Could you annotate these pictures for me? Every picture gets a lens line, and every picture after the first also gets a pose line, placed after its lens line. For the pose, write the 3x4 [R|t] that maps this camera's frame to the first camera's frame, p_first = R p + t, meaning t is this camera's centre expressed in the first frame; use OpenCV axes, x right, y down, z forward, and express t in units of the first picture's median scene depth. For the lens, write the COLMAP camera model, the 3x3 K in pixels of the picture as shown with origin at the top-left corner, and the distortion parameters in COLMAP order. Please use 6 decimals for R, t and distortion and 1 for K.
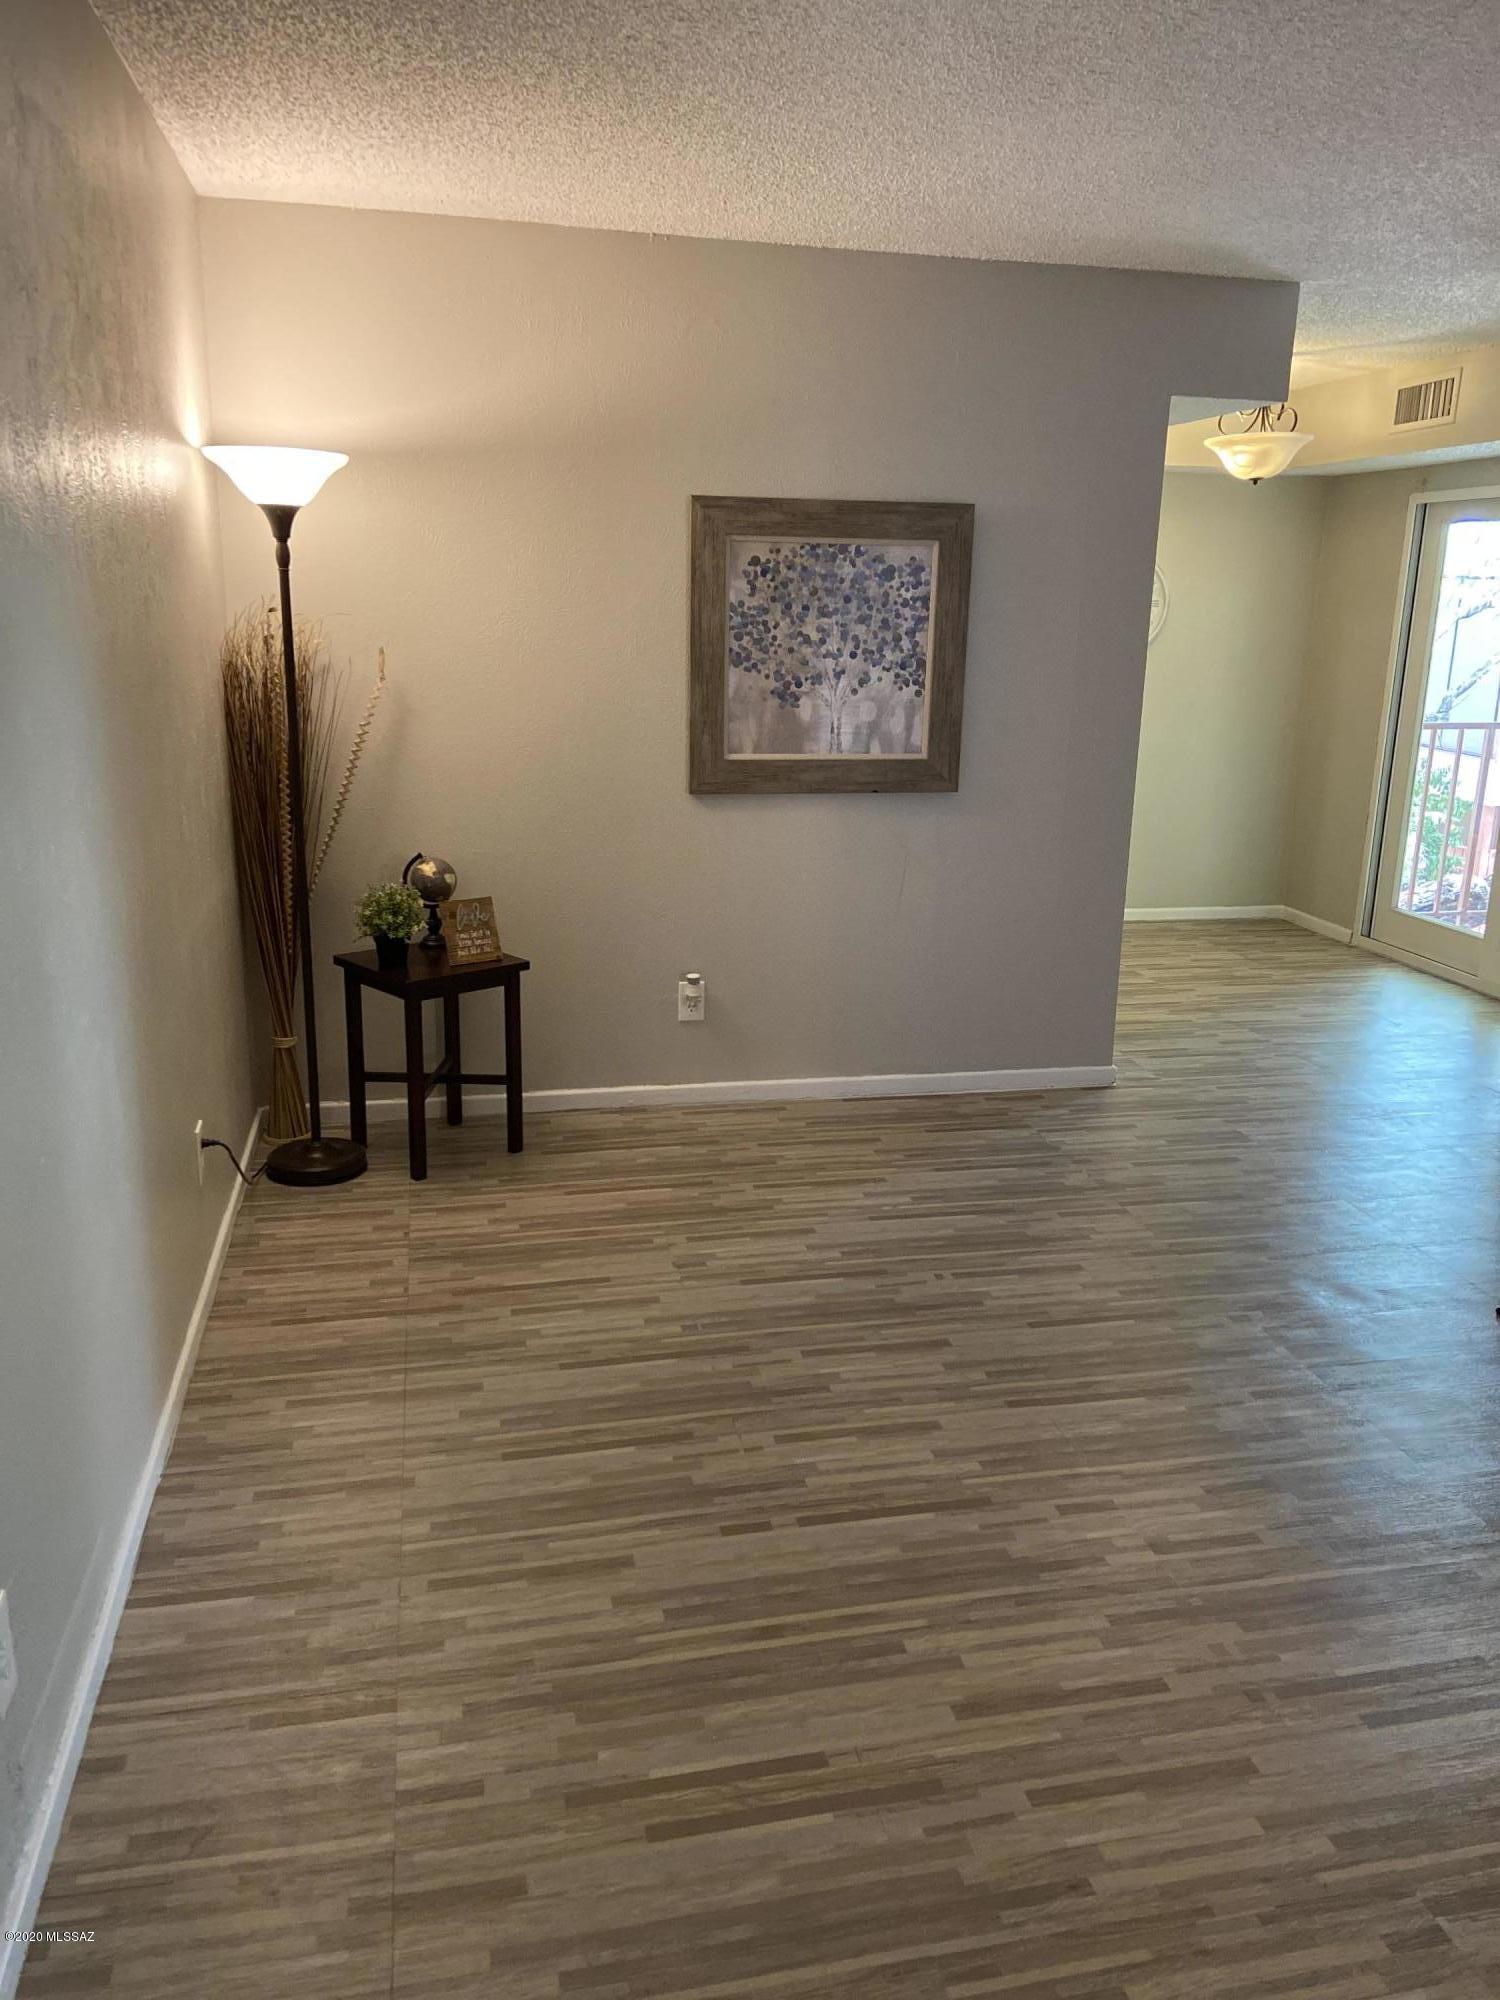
lens RADIAL K [[1507.1, 0, 761.4], [0, 1507.1, 992.0], [0, 0, 1]] dist [0.118873, -0.153354]
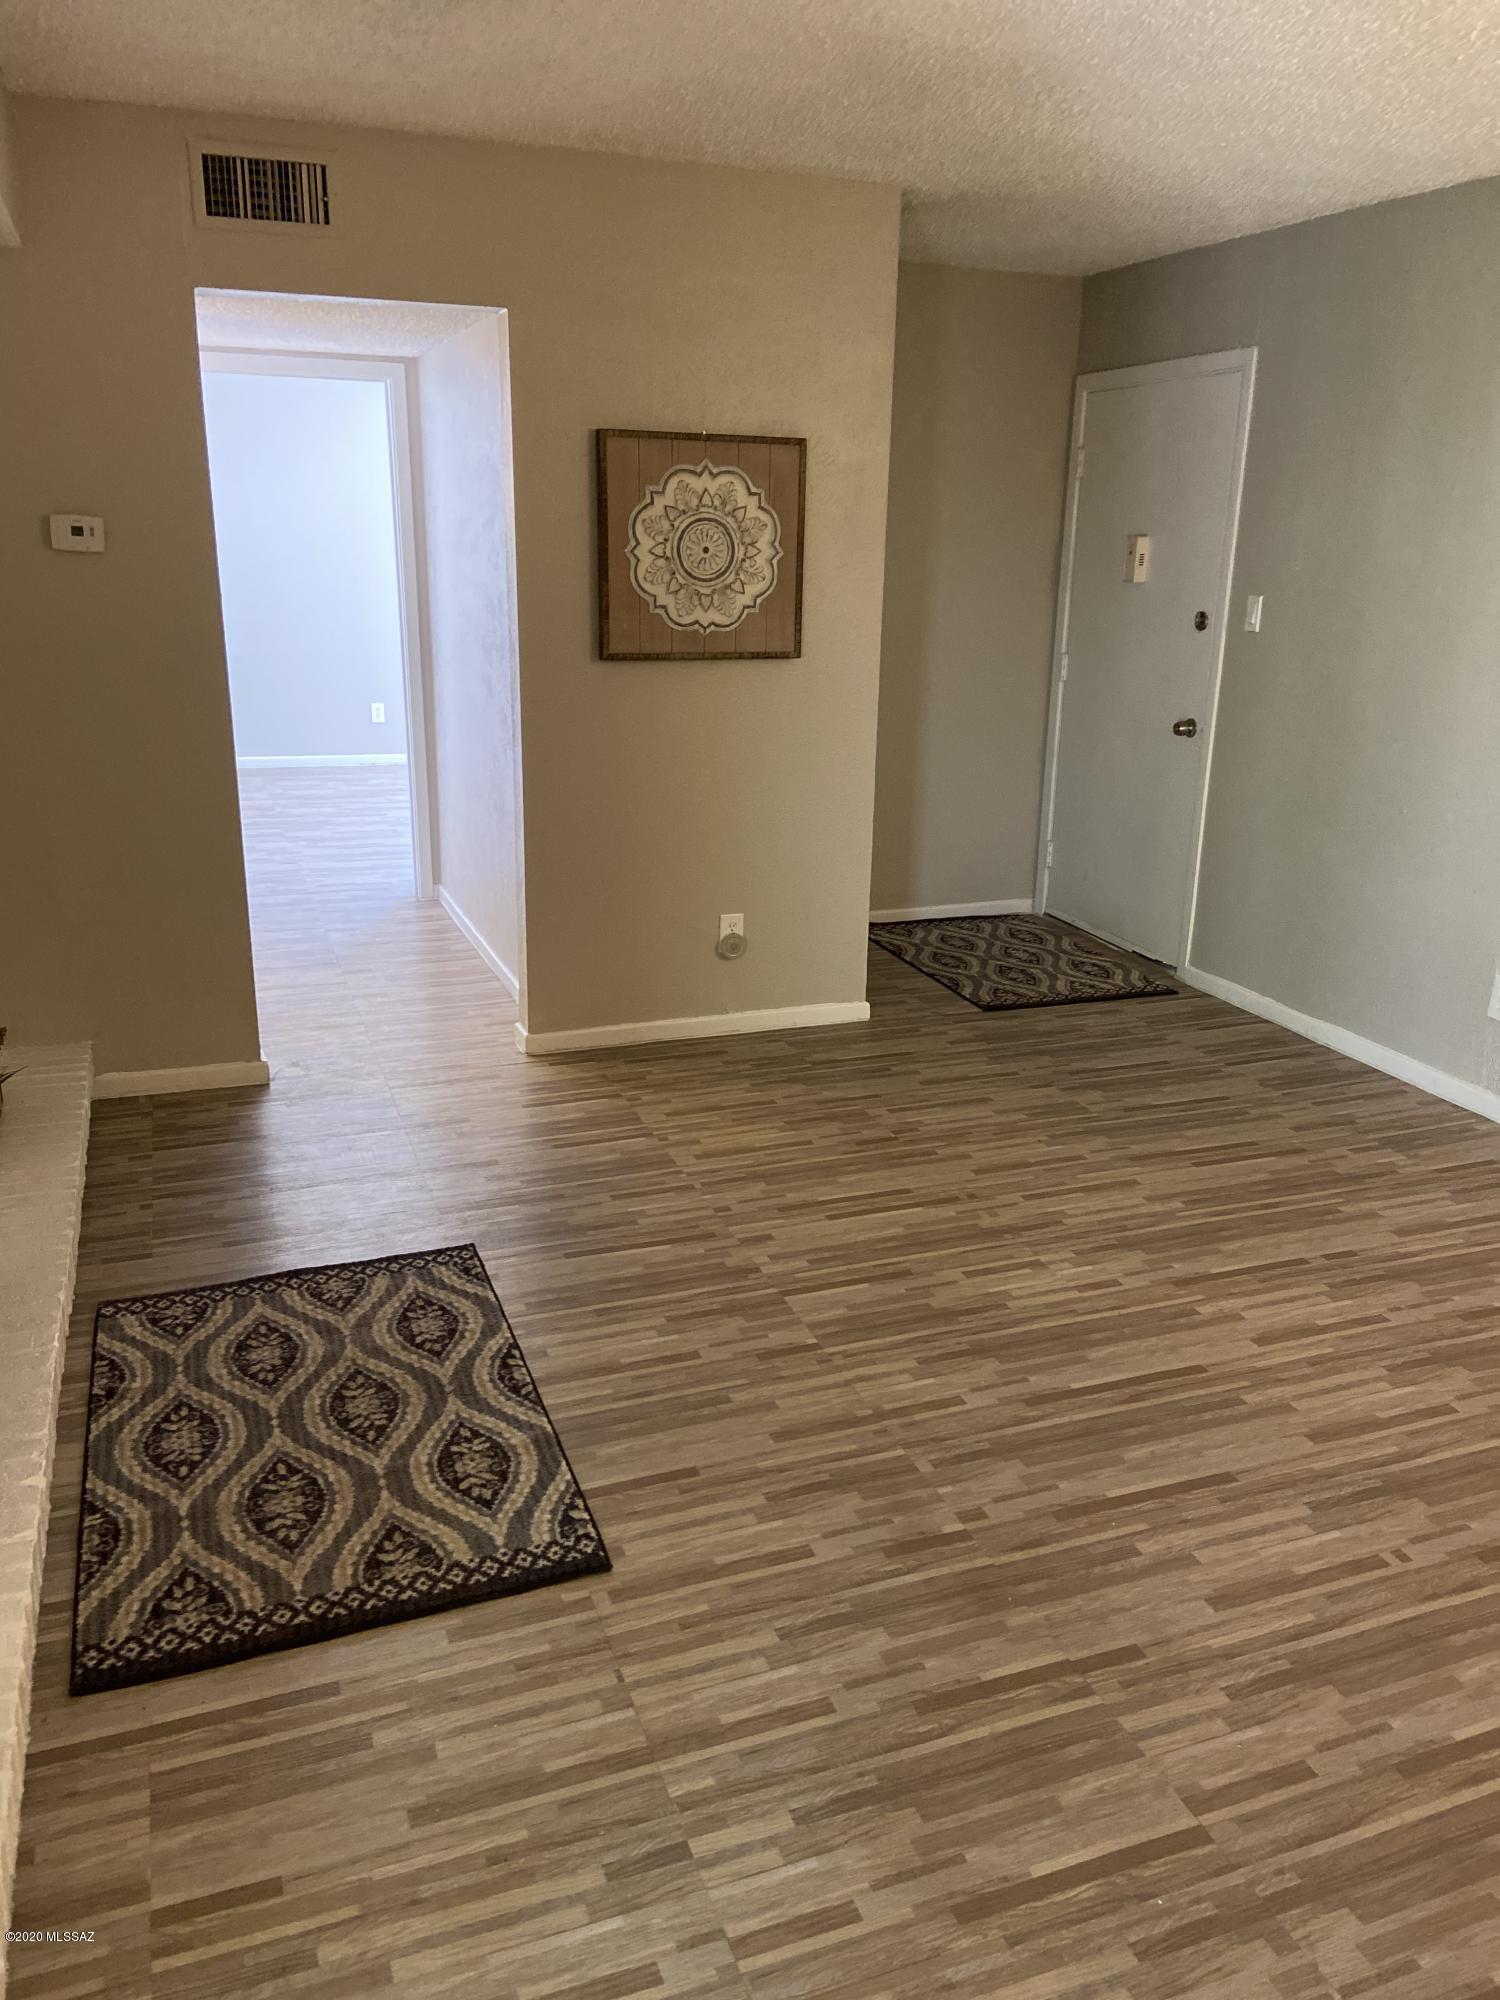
lens RADIAL K [[1478.8, 0, 753.6], [0, 1478.8, 969.5], [0, 0, 1]] dist [0.112323, -0.109106]
pose [[-0.989418, -0.003544, -0.145049, 0.411517], [-0.077643, 0.857453, 0.508671, -0.292774], [0.122570, 0.514550, -0.848655, 1.153057]]
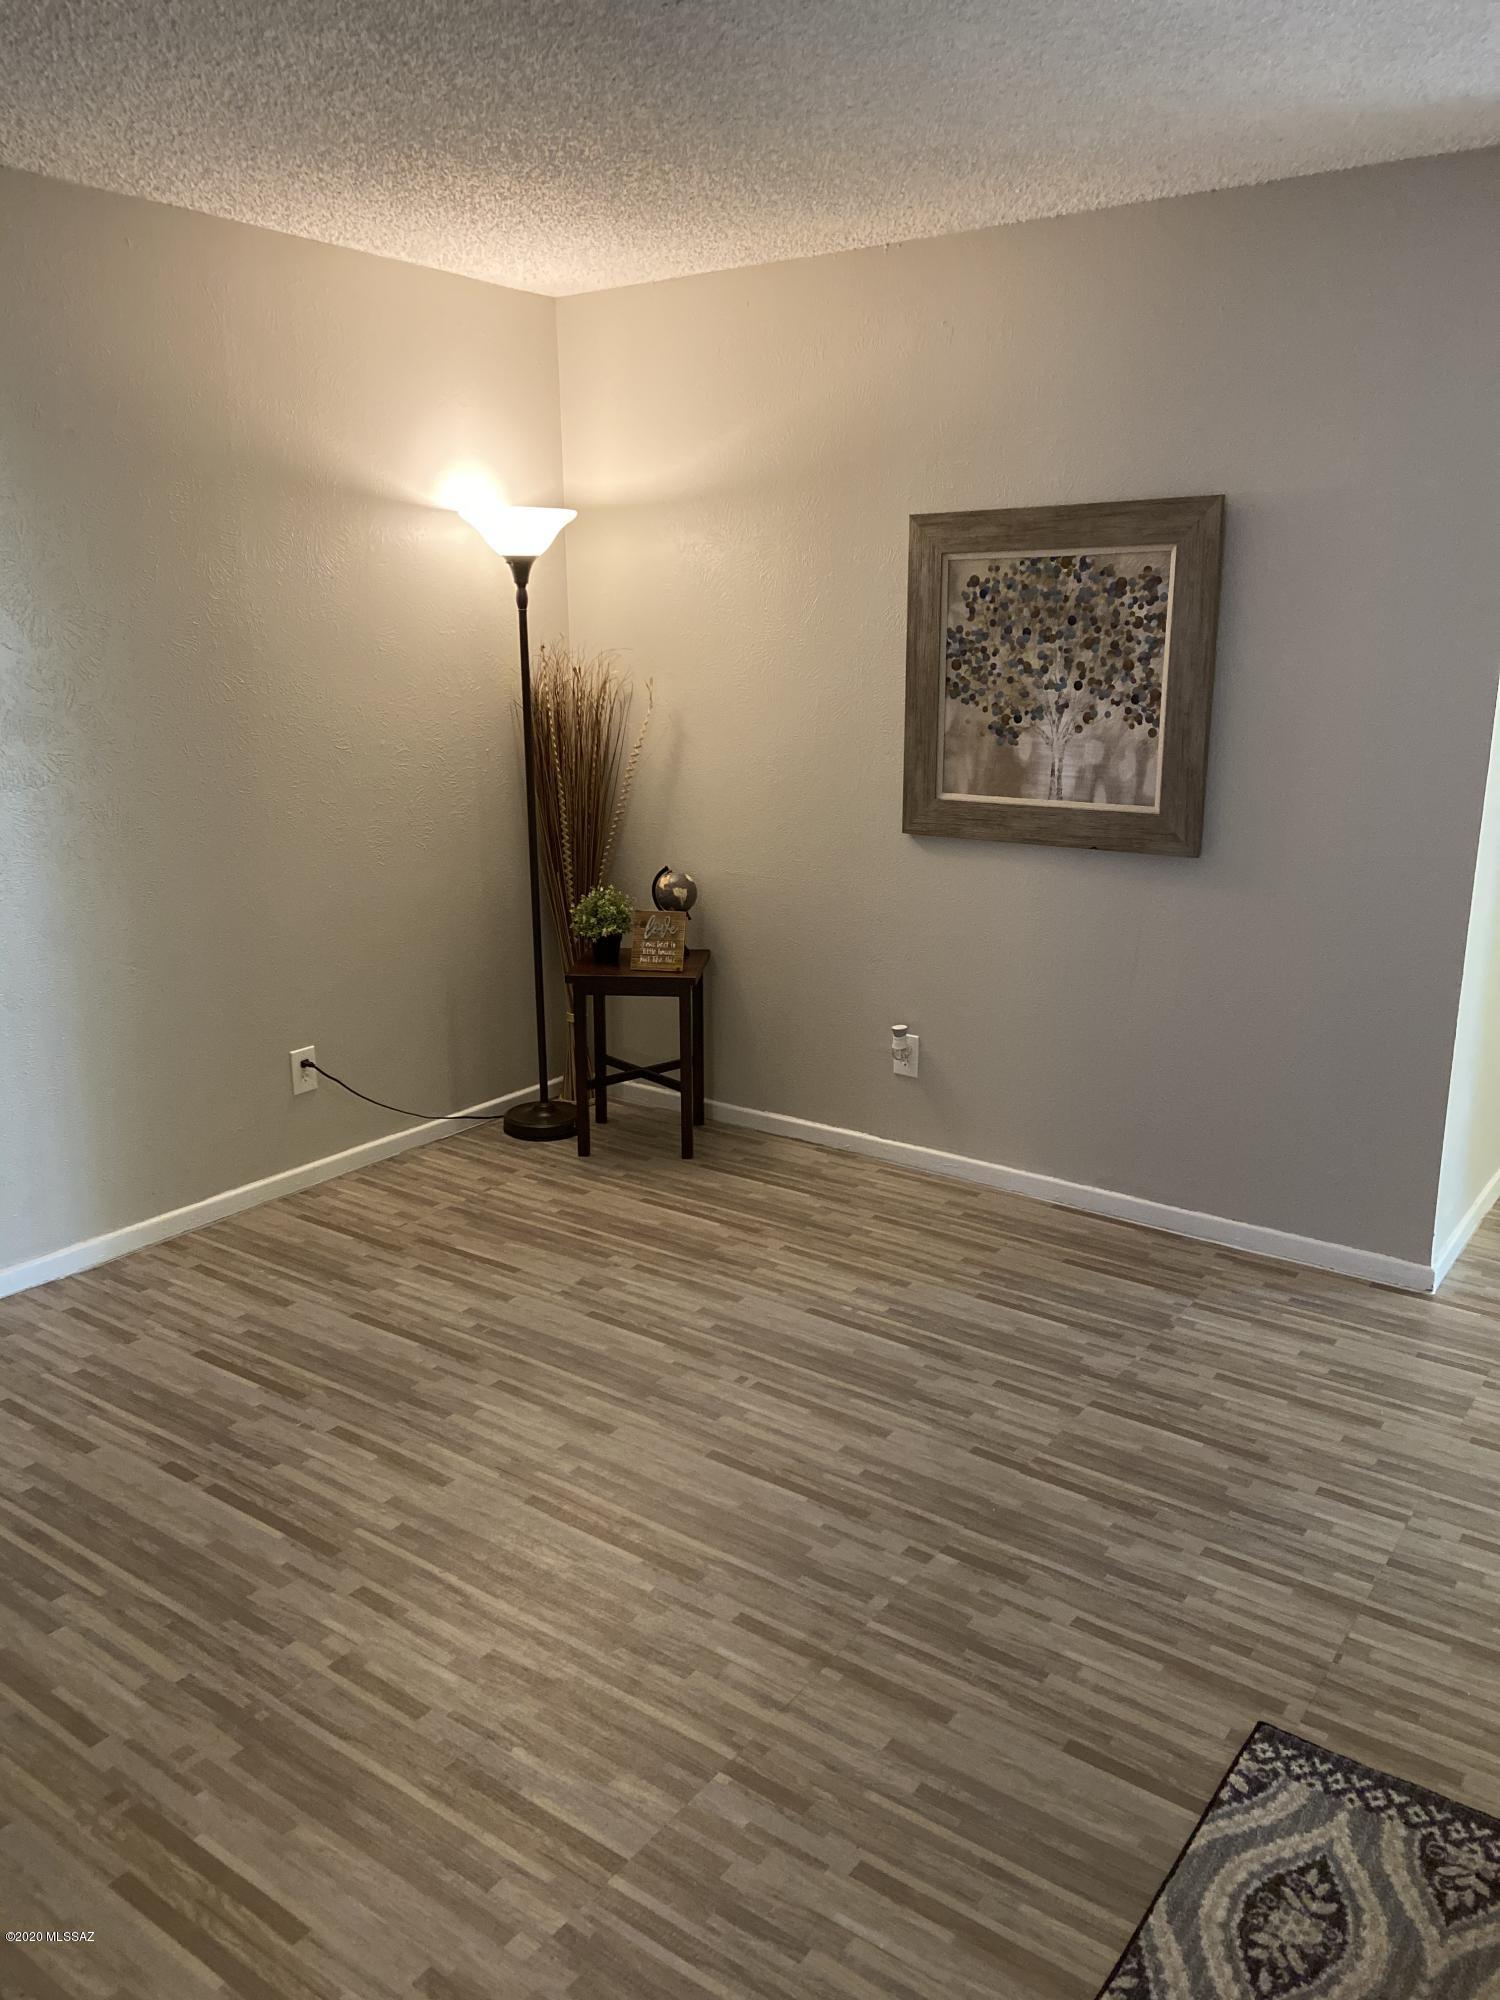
lens RADIAL K [[1507.1, 0, 761.4], [0, 1507.1, 992.0], [0, 0, 1]] dist [0.118873, -0.153354]
pose [[0.657770, 0.154202, -0.737265, 0.611314], [-0.173951, 0.983459, 0.050500, -0.067271], [0.732857, 0.095031, 0.673713, 0.320423]]
